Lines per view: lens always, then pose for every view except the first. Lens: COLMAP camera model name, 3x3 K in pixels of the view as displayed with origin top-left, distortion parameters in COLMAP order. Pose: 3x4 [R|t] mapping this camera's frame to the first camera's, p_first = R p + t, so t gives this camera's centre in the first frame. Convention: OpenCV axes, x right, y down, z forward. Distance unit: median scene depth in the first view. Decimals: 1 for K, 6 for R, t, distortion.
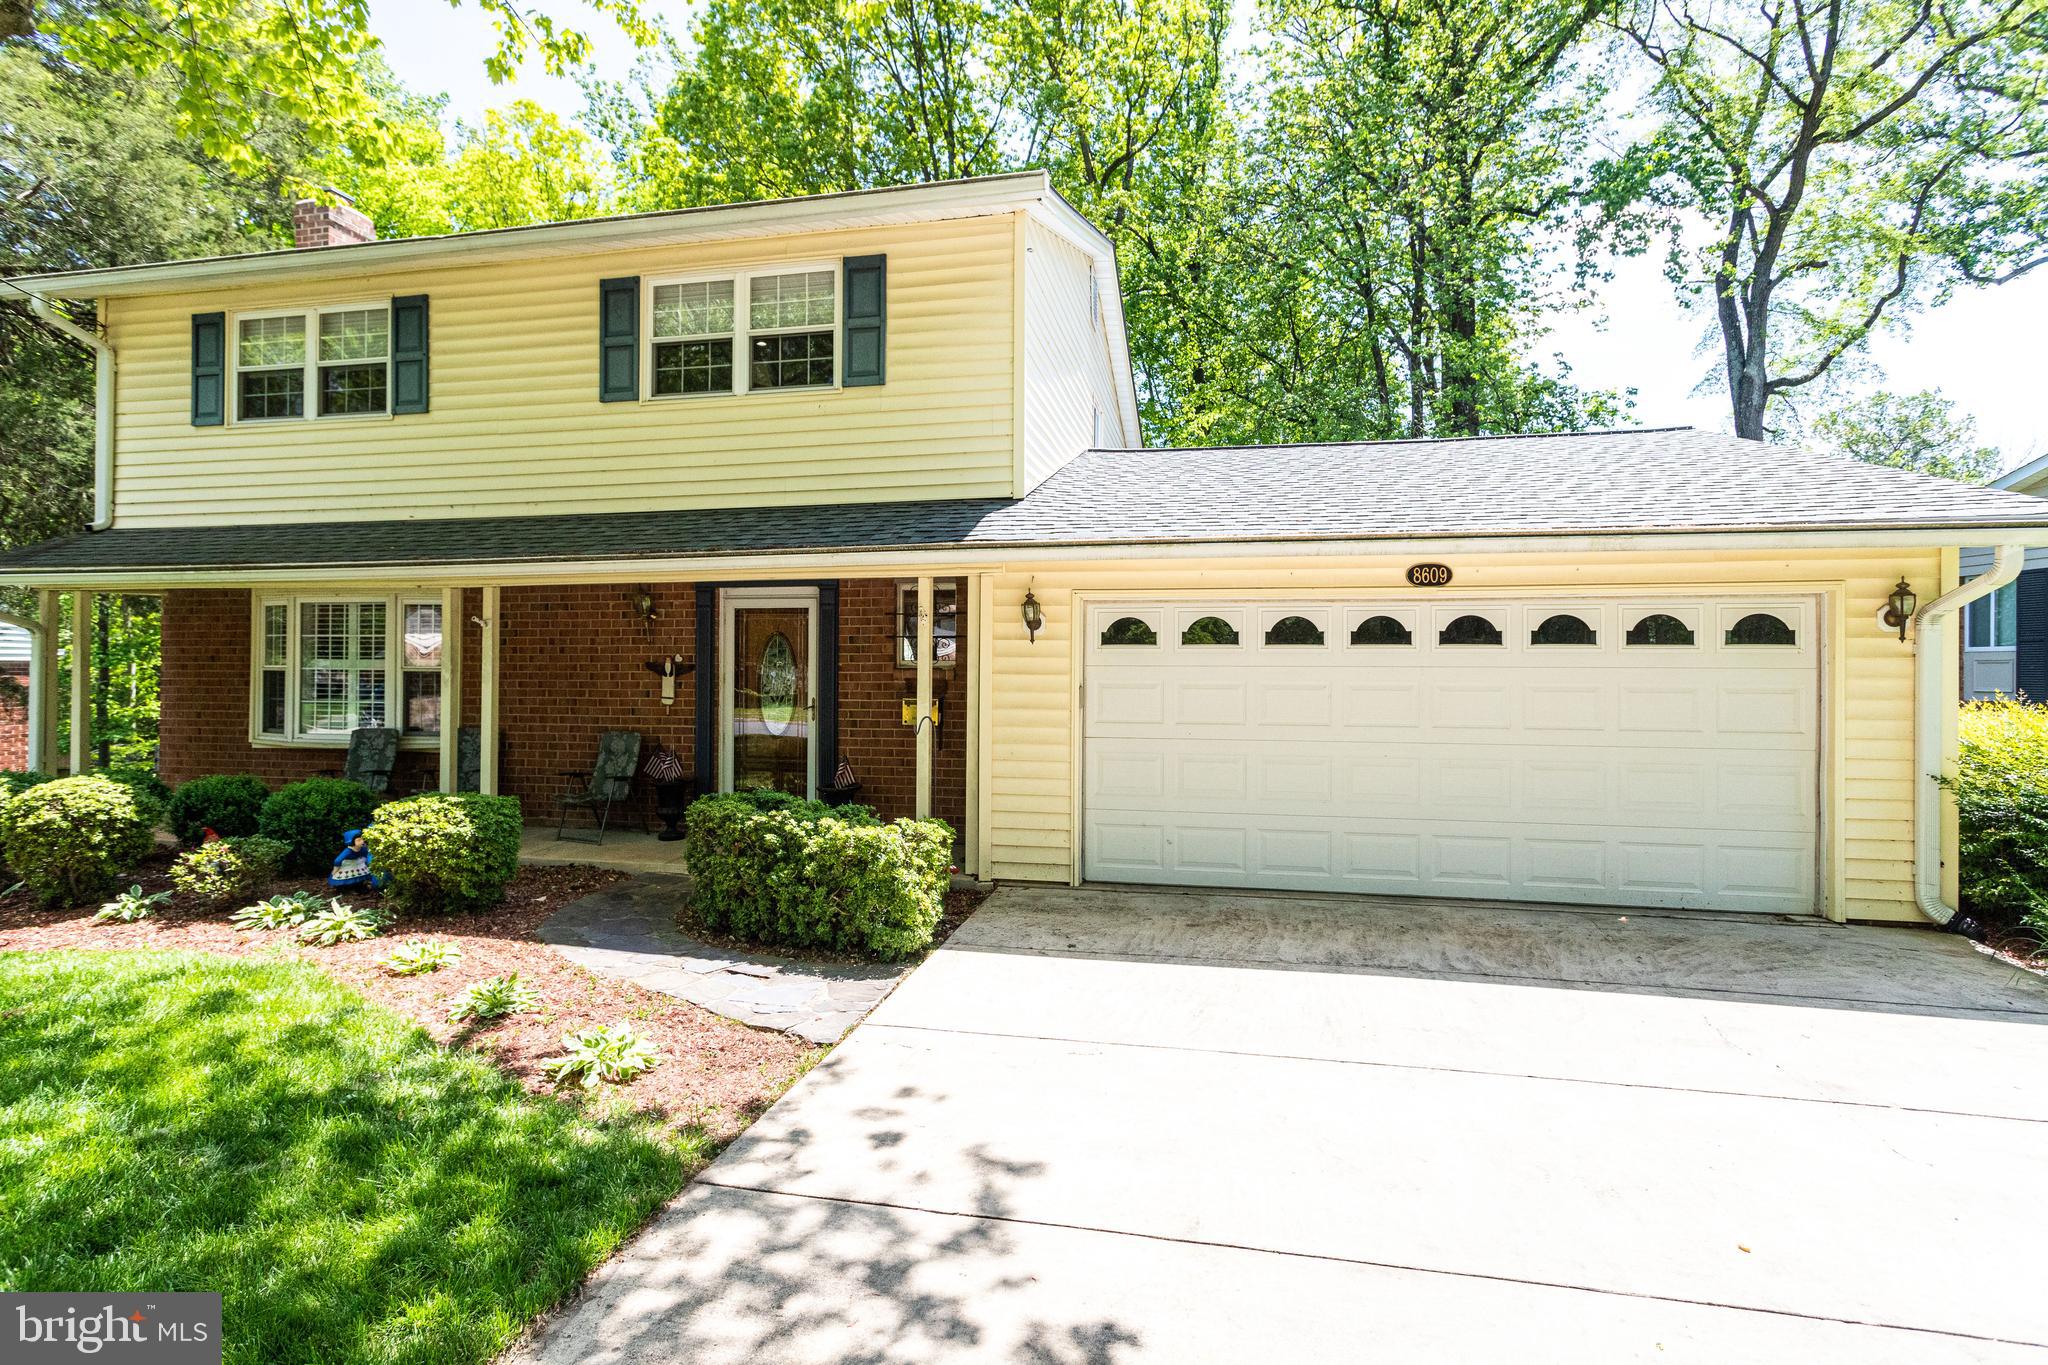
lens RADIAL K [[968.0, 0, 1032.4], [0, 968.0, 671.9], [0, 0, 1]] dist [0.007363, -0.001731]
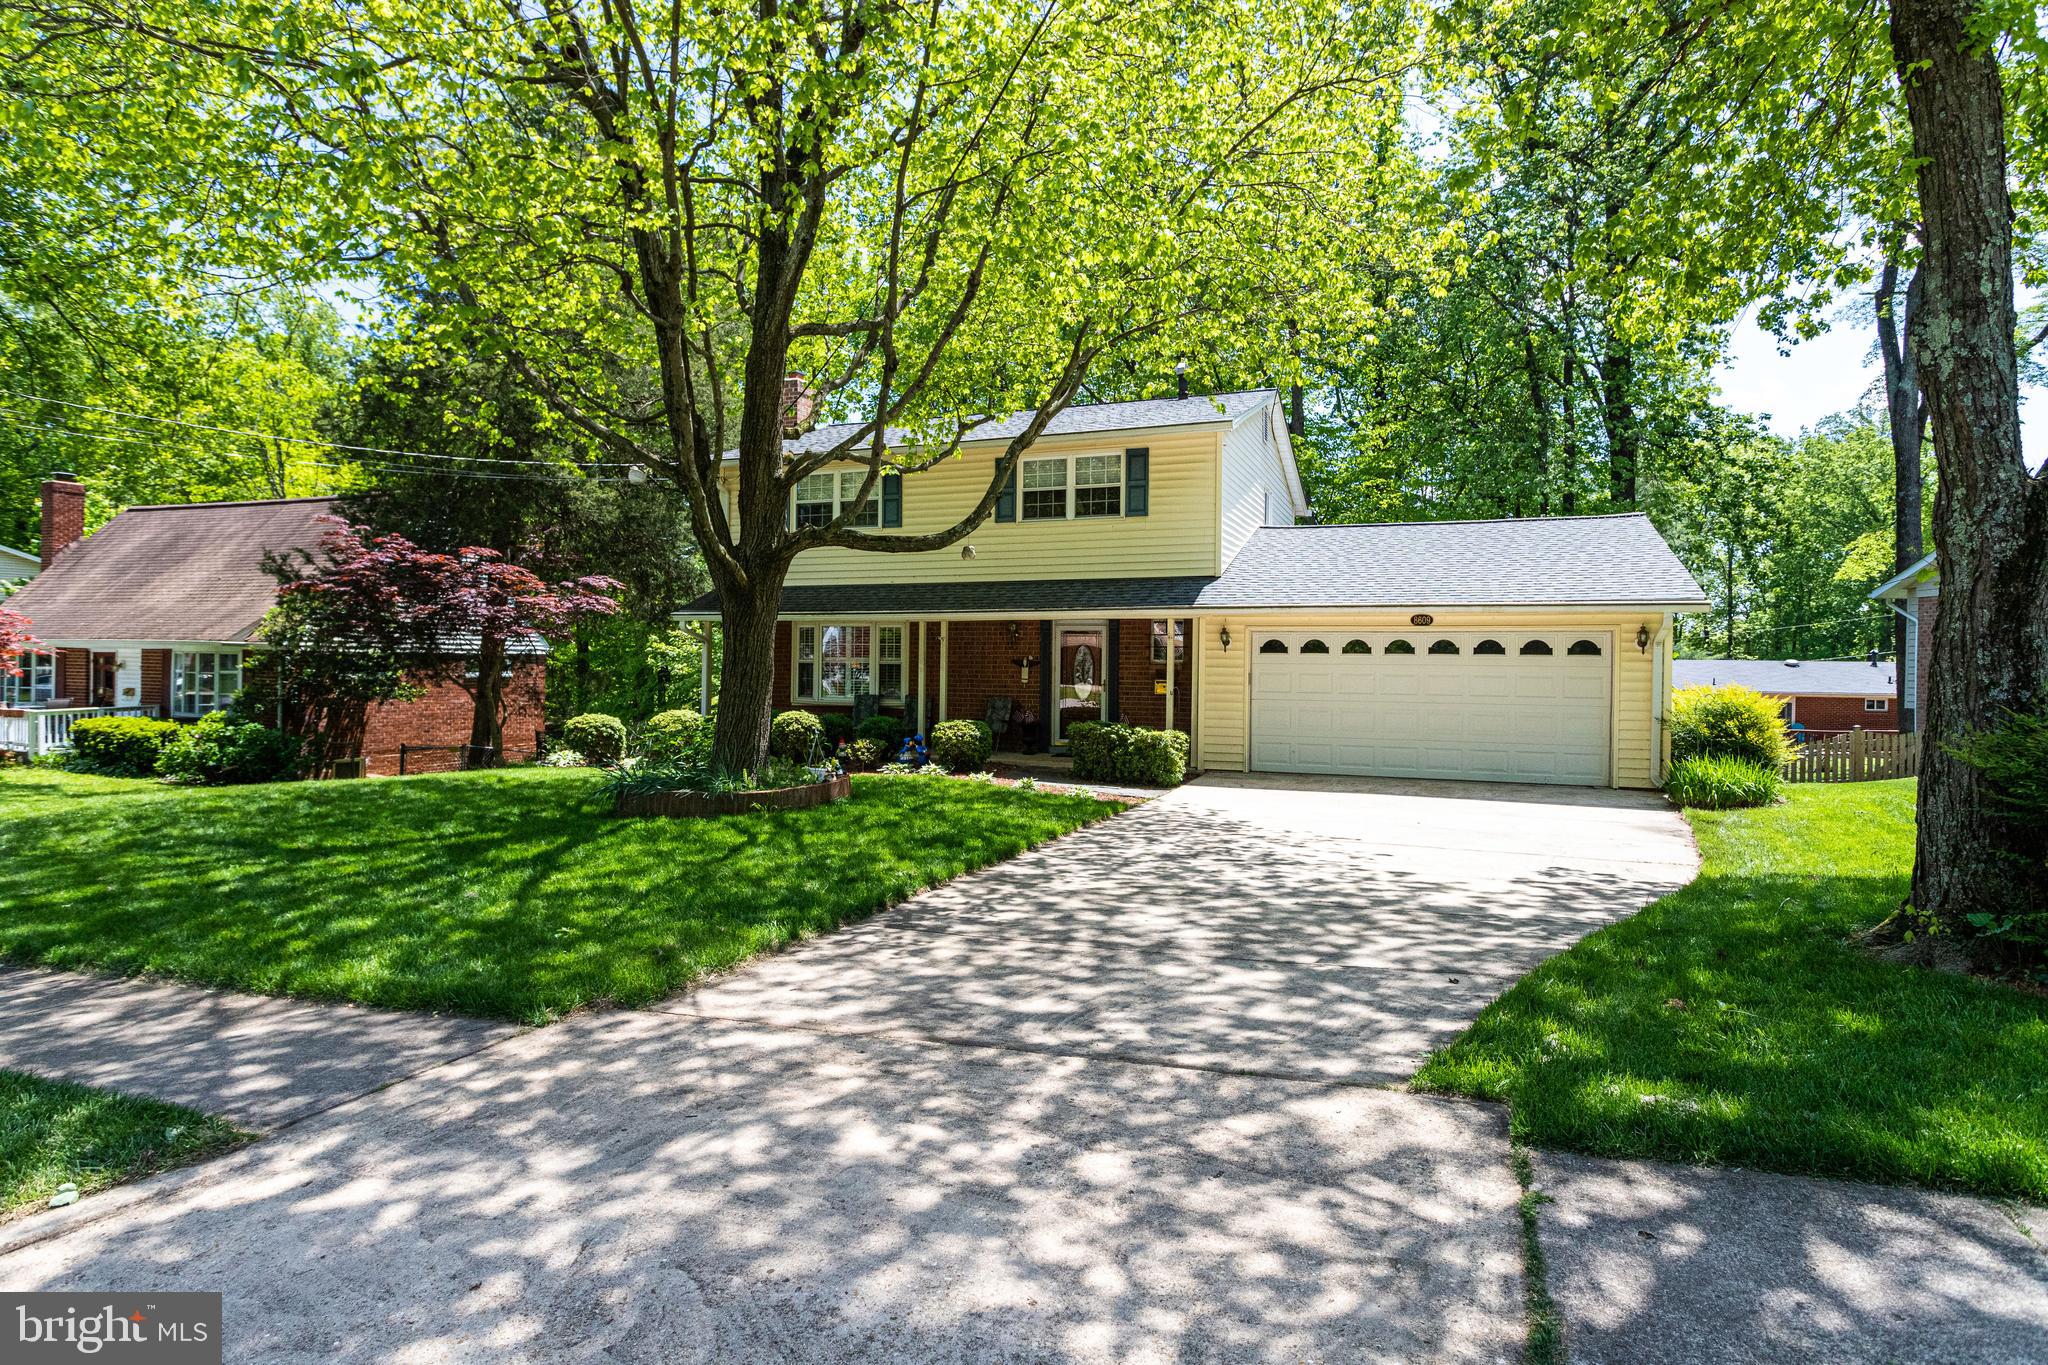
lens RADIAL K [[1118.1, 0, 1035.6], [0, 1118.1, 679.4], [0, 0, 1]] dist [0.003381, 0.000130]
pose [[0.985555, 0.006203, -0.169244, 0.004875], [-0.003012, 0.999813, 0.019104, -0.013994], [0.169331, -0.018318, 0.985389, -1.144228]]
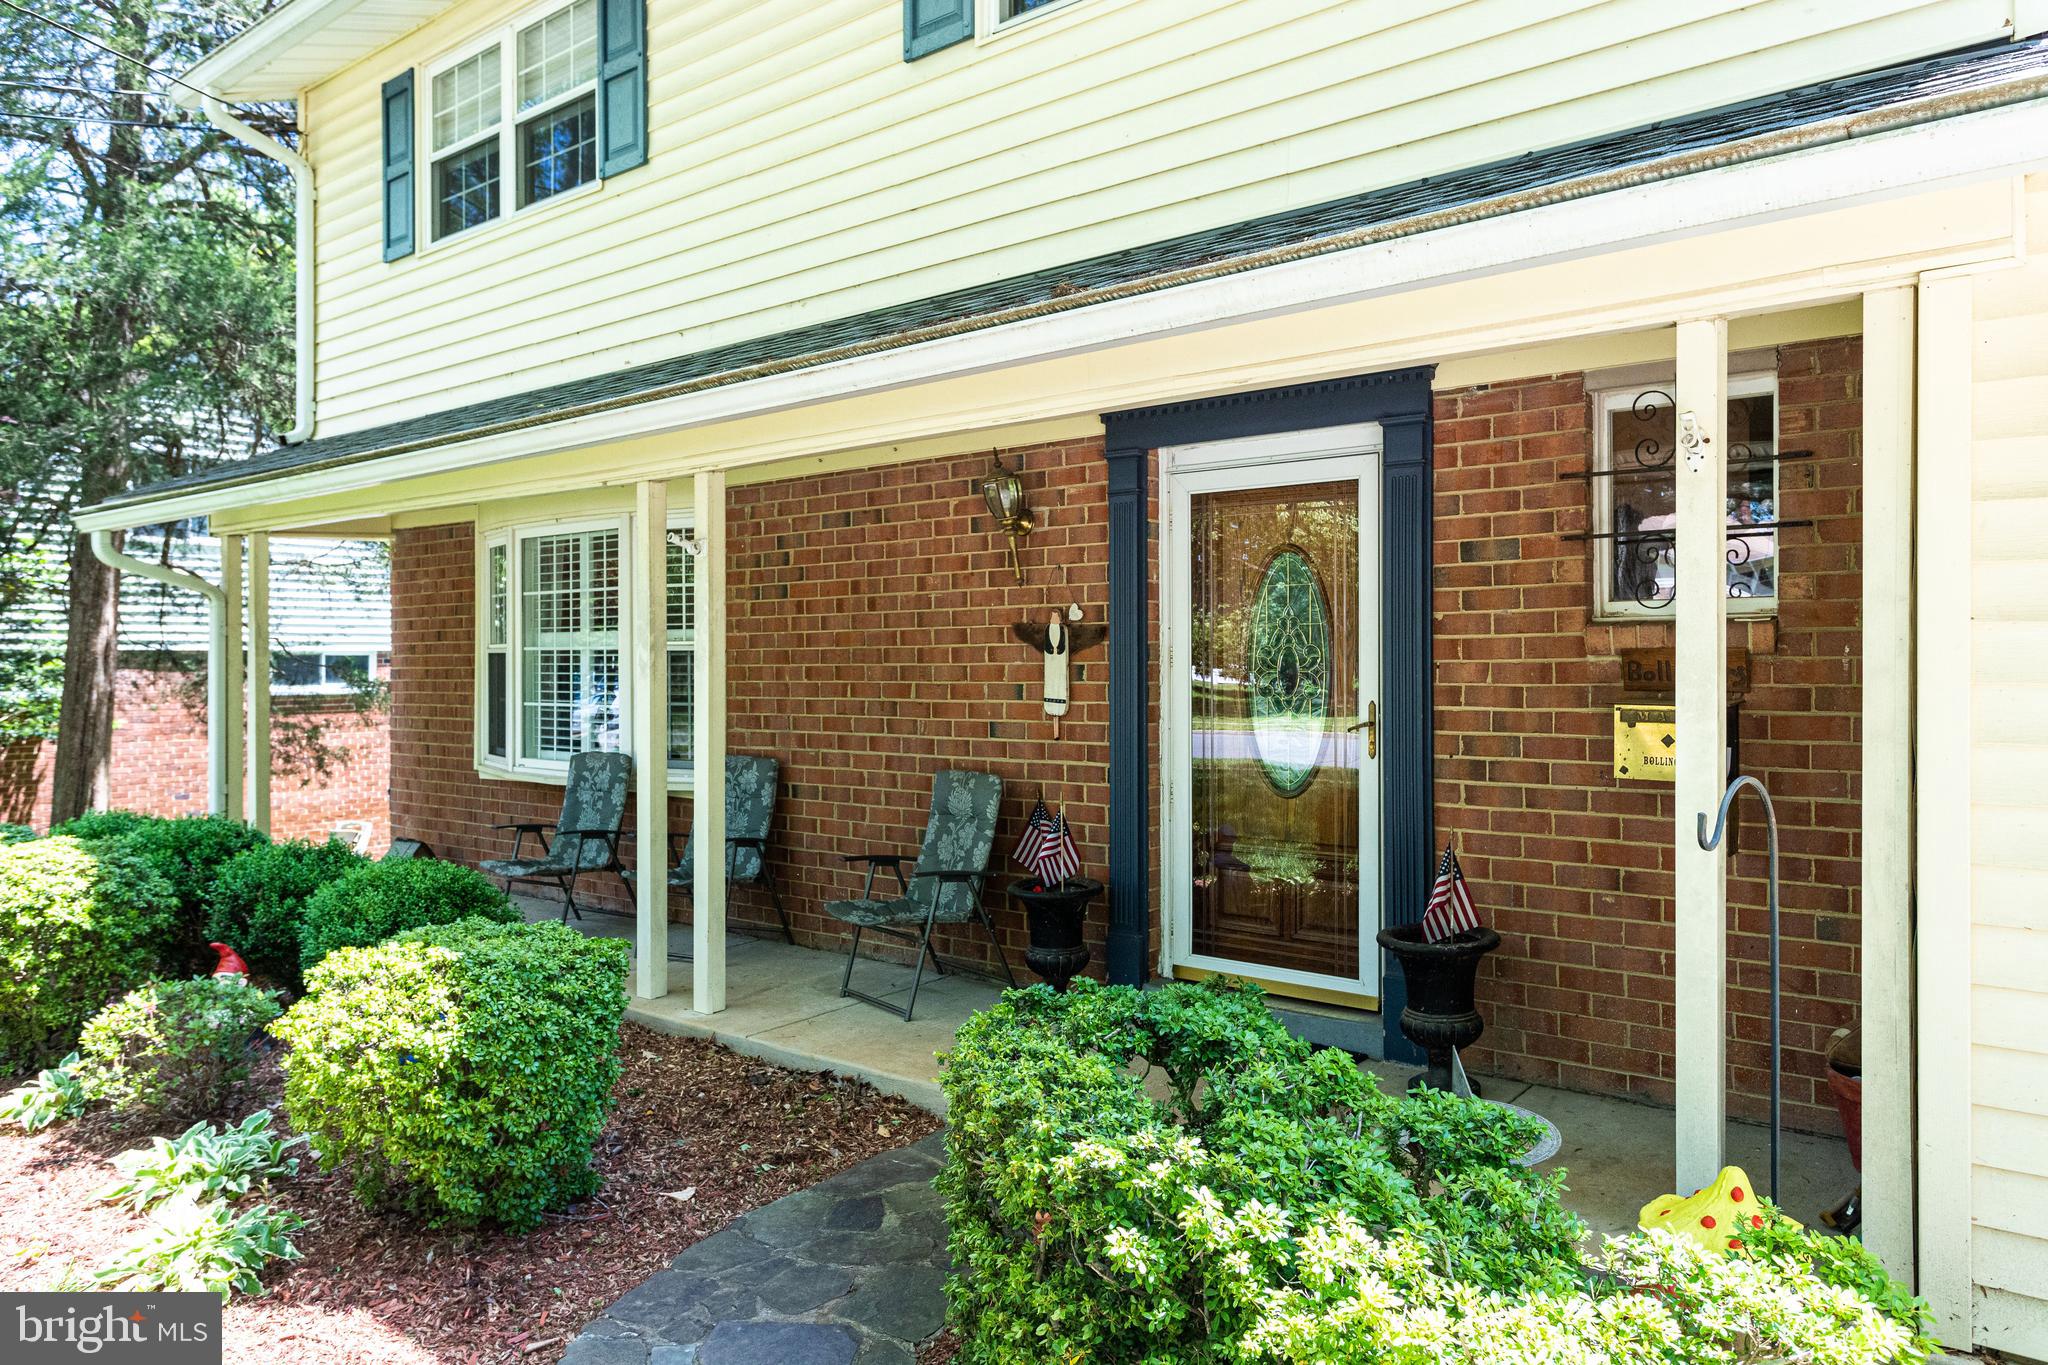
lens RADIAL K [[1425.5, 0, 1028.5], [0, 1425.5, 673.0], [0, 0, 1]] dist [0.000271, -0.003290]
pose [[0.879720, -0.005667, -0.475459, -0.072262], [0.010280, 0.999922, 0.007102, 0.009513], [0.475382, -0.011135, 0.879709, 0.424353]]
